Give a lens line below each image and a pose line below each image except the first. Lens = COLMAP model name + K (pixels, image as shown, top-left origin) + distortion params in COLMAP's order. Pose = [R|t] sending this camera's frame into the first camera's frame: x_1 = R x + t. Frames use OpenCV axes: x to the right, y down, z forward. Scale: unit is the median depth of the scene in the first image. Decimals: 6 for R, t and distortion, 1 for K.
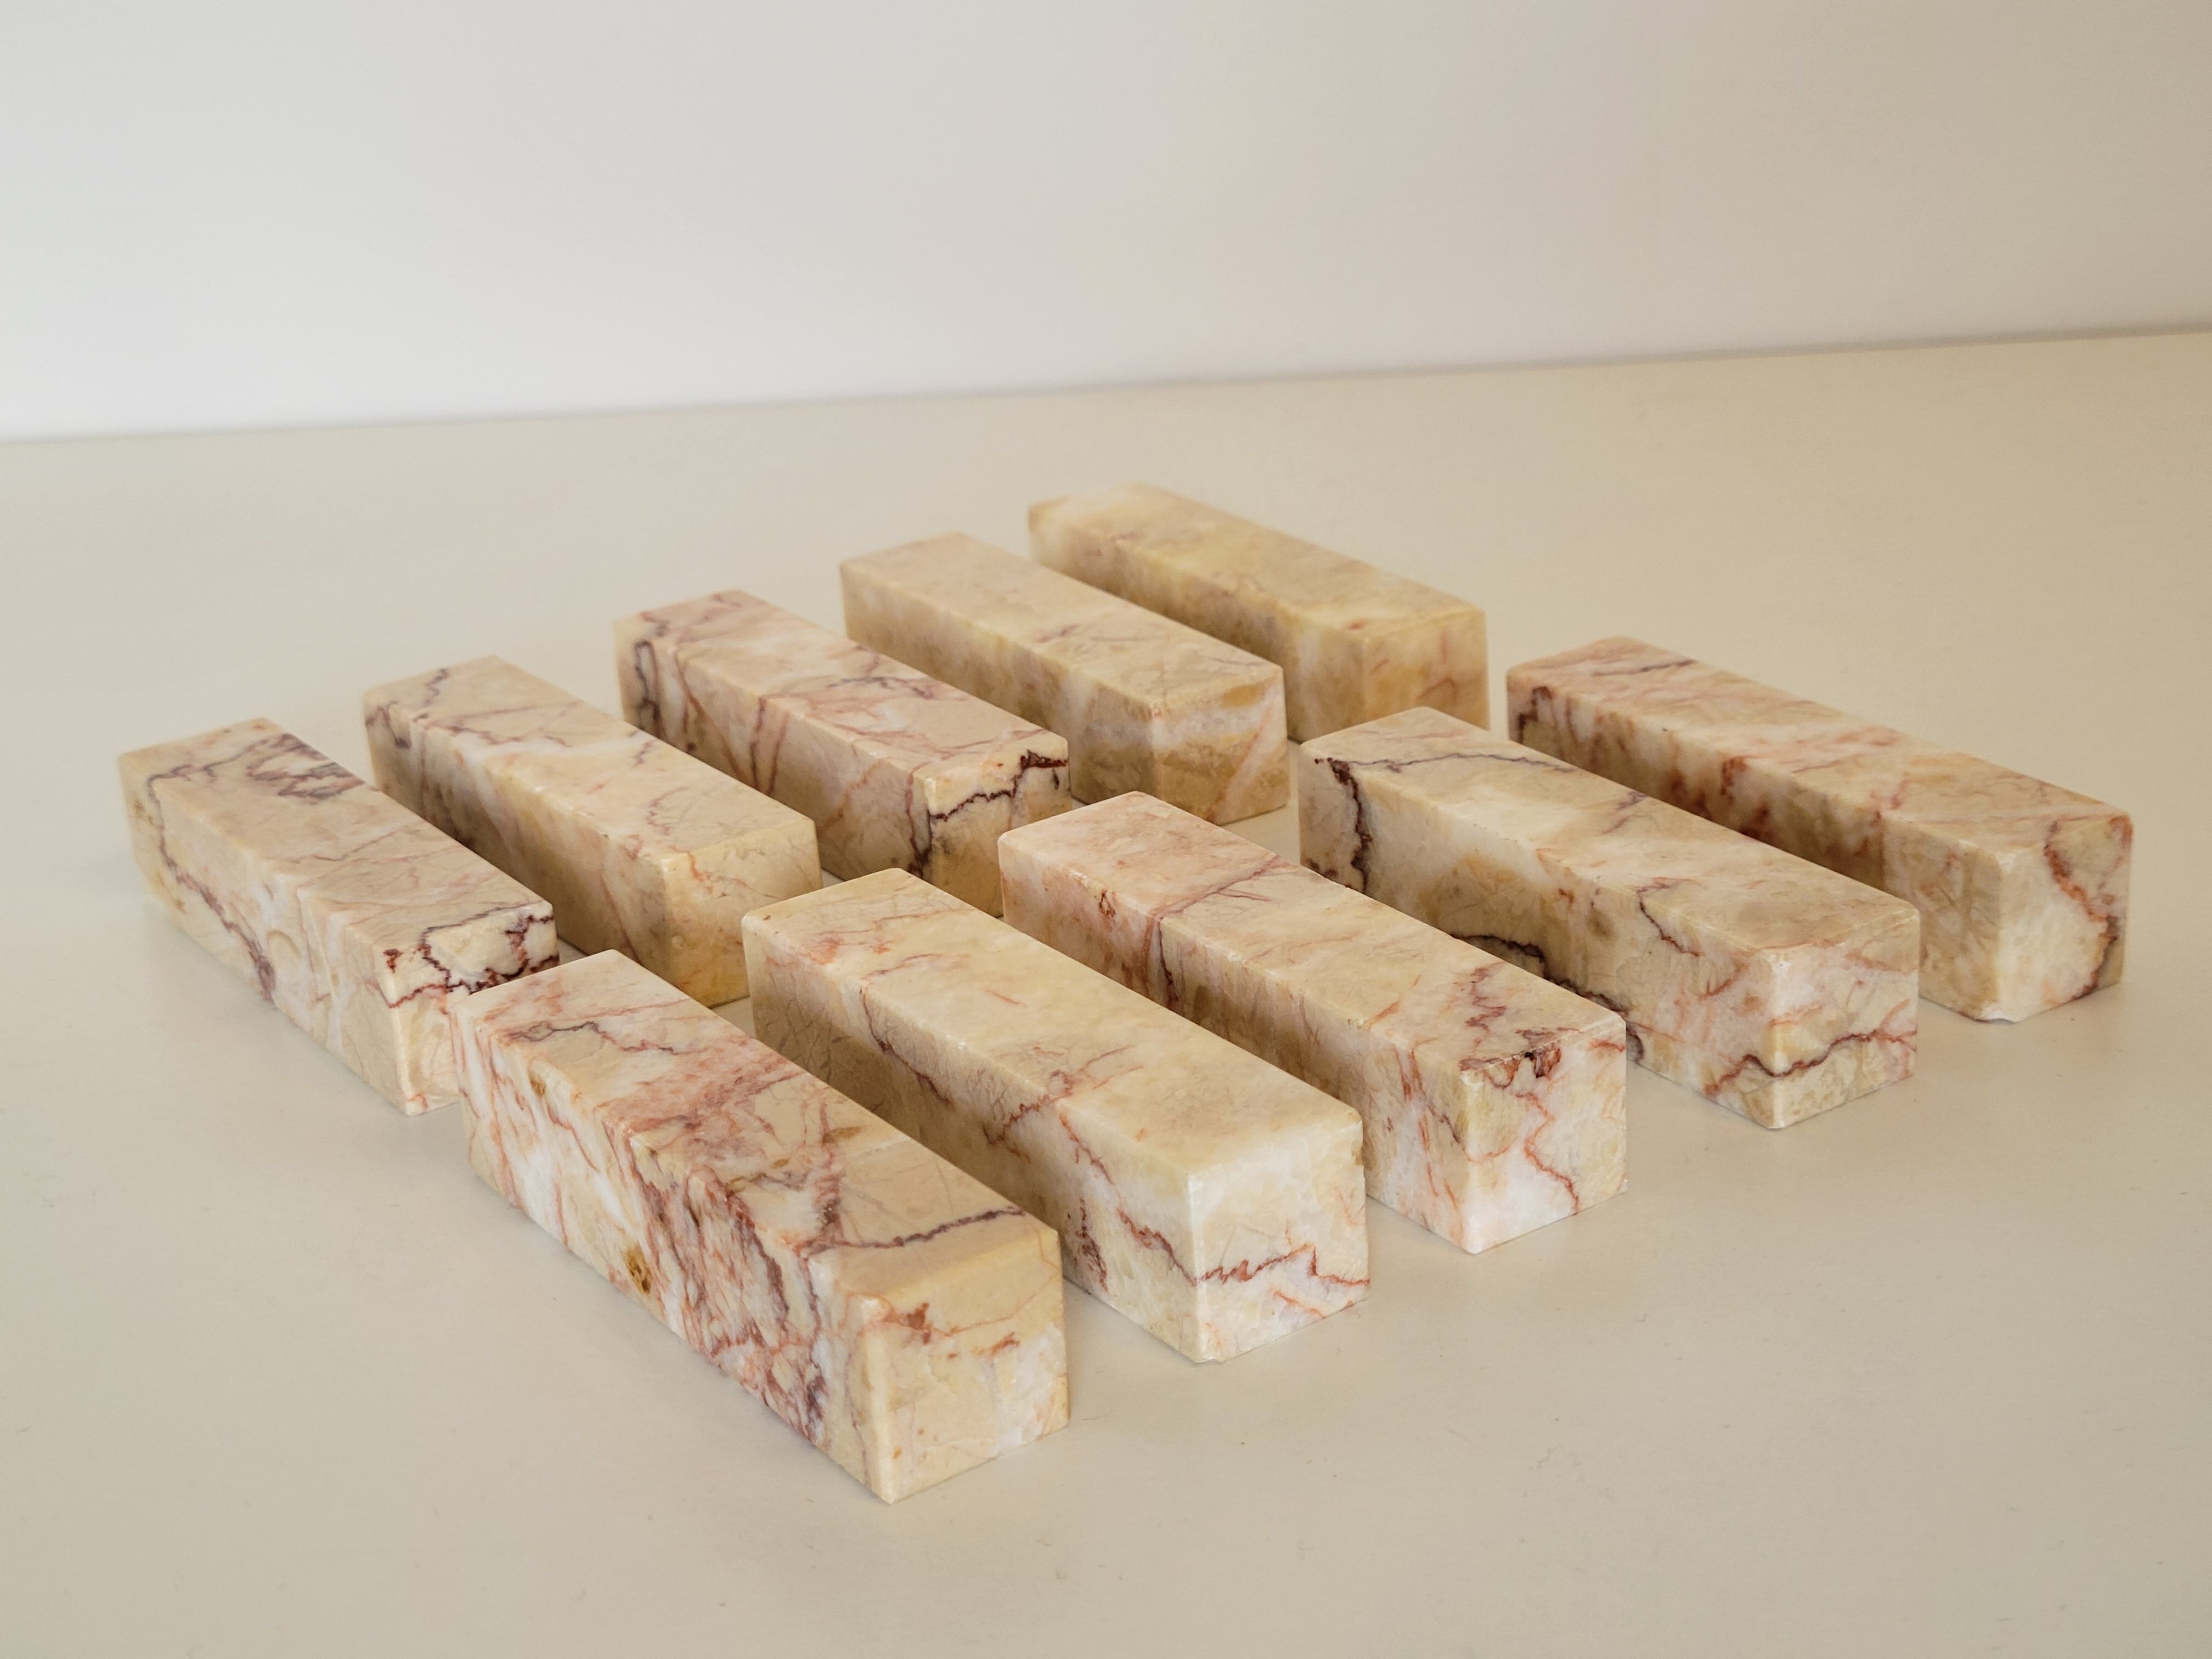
lens RADIAL K [[3348.7, 0, 1106.0], [0, 3348.7, 829.5], [0, 0, 1]] dist [0.030015, 0.187363]
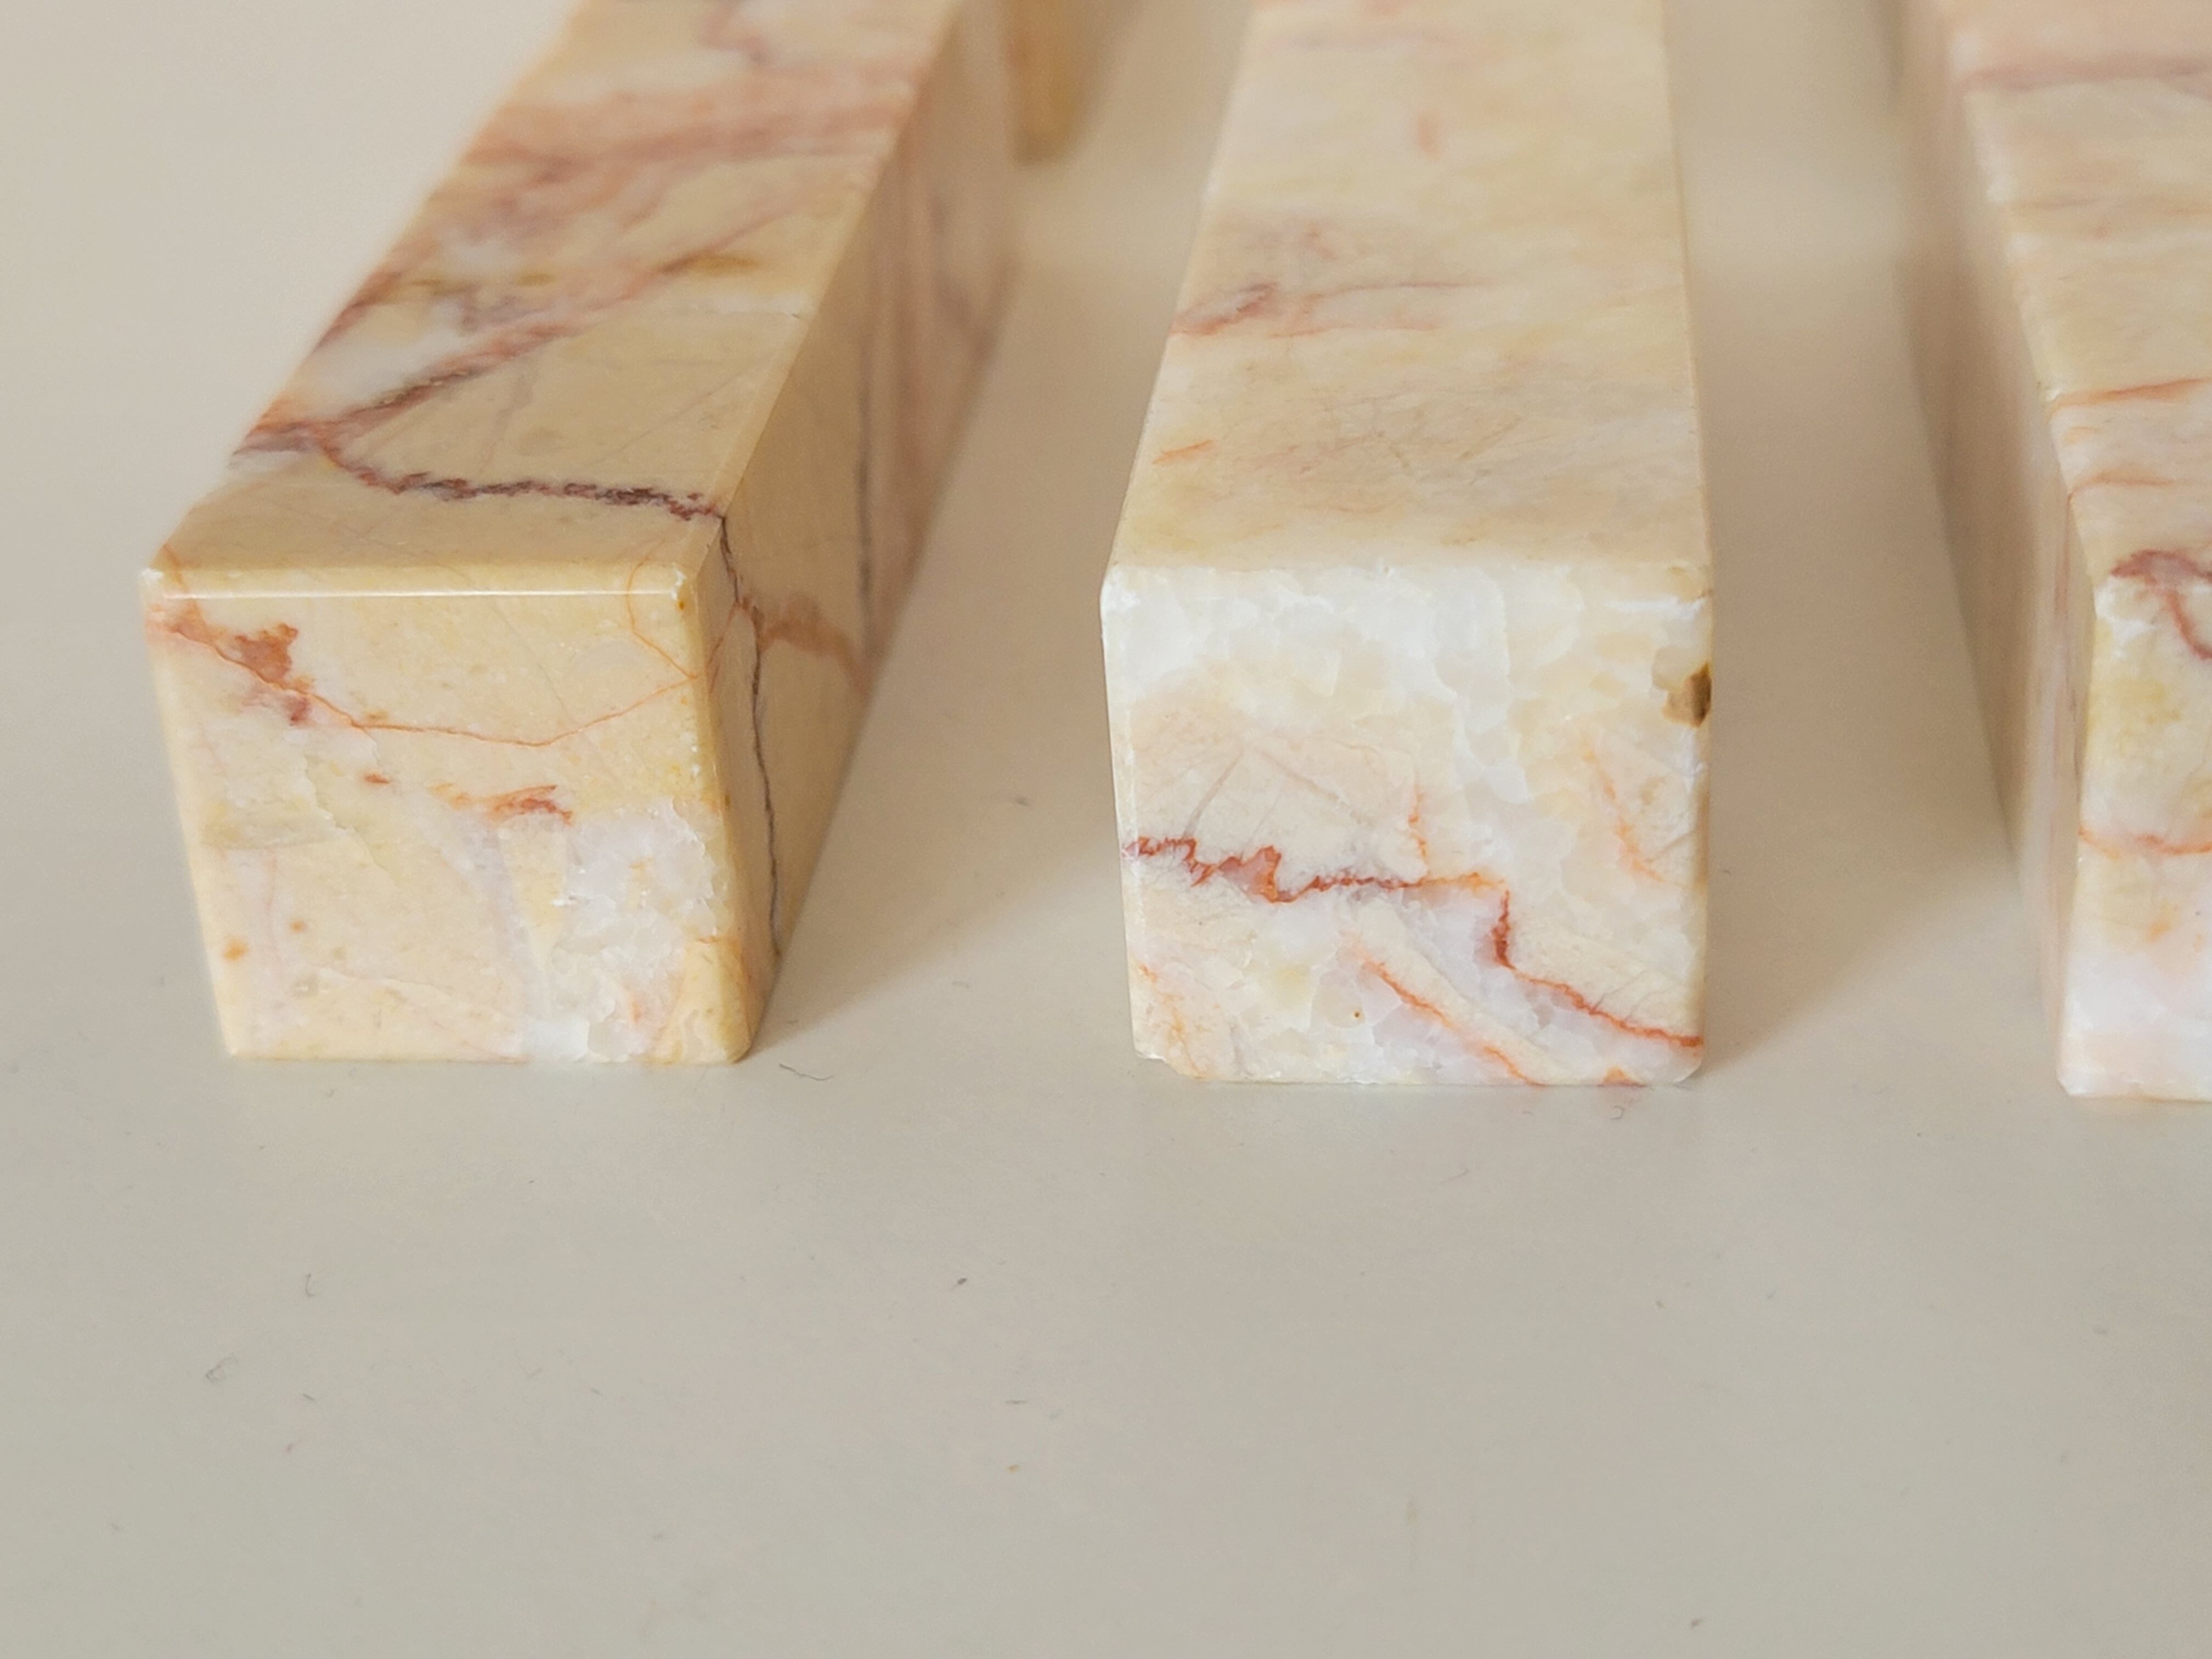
lens RADIAL K [[3602.9, 0, 1025.5], [0, 3602.9, 785.1], [0, 0, 1]] dist [-0.031569, -0.051970]
pose [[0.738706, 0.340018, -0.581980, 0.232387], [-0.236682, 0.939307, 0.248363, 0.027048], [0.631106, -0.045723, 0.774348, 0.622890]]
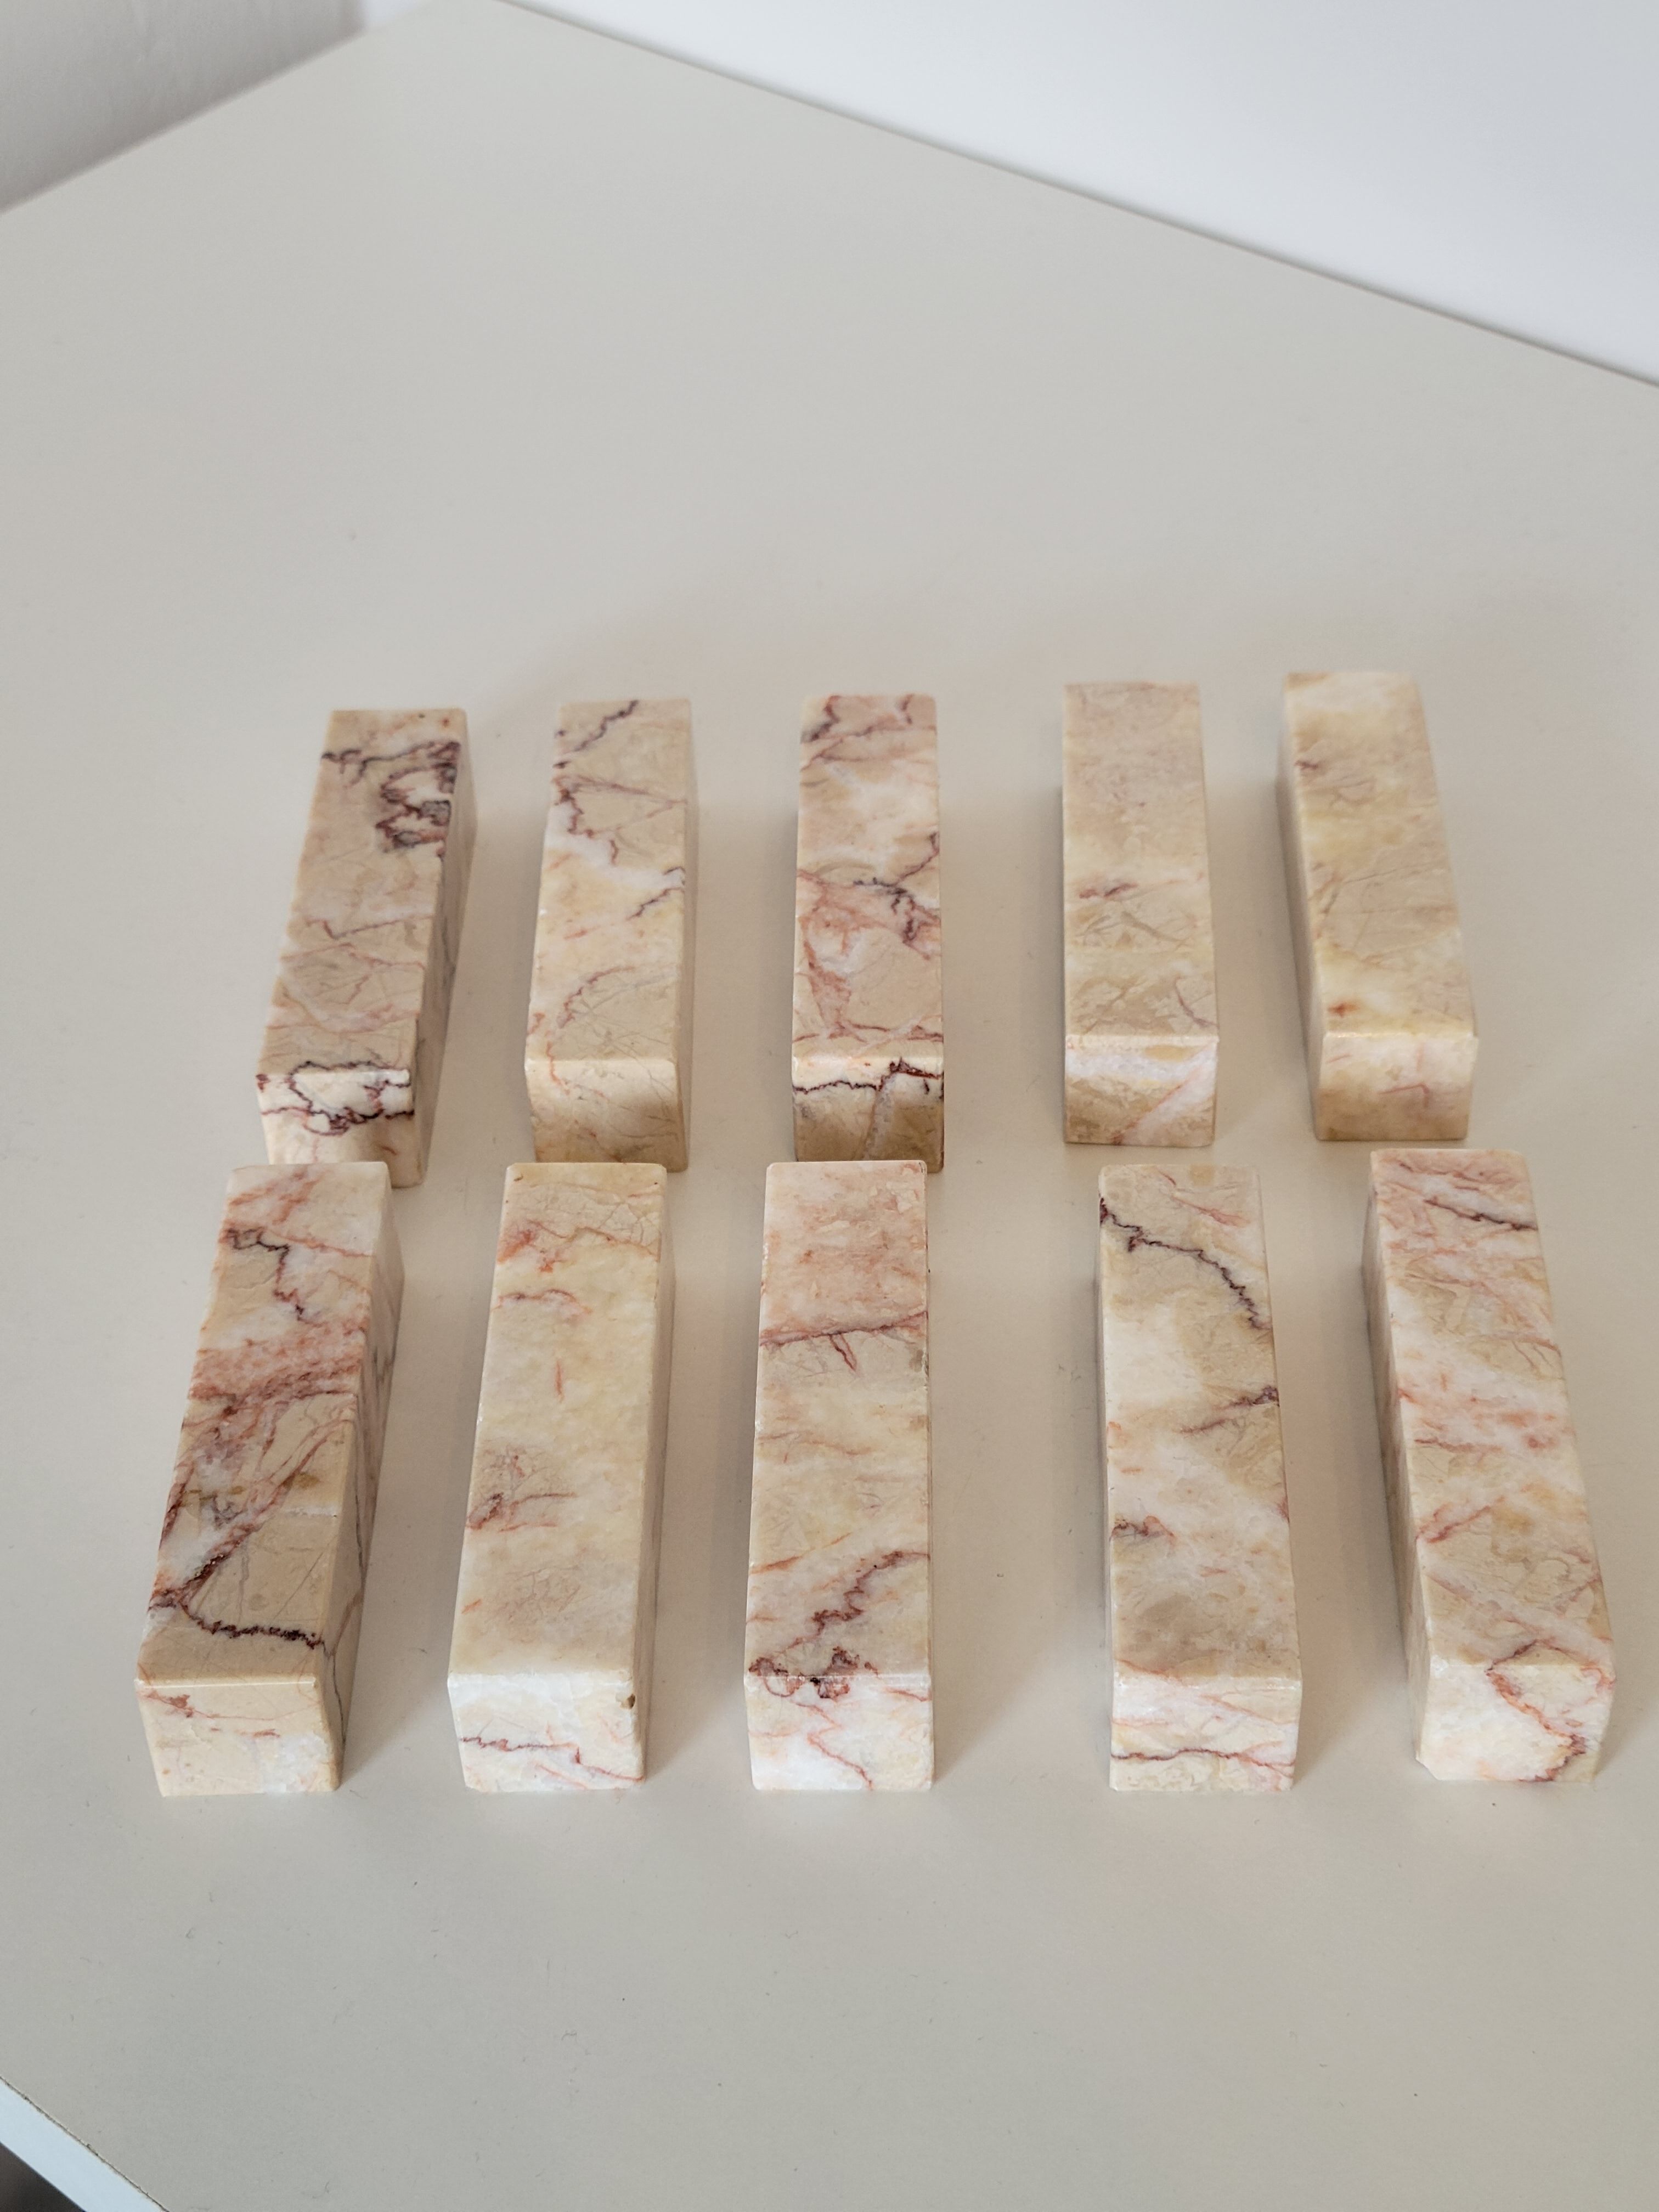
lens RADIAL K [[3348.7, 0, 877.2], [0, 3348.7, 1139.8], [0, 0, 1]] dist [0.030015, 0.187363]
pose [[0.822899, 0.414808, -0.388293, 0.487299], [-0.245178, 0.875725, 0.415925, -0.544963], [0.512567, -0.247063, 0.822335, 0.125897]]
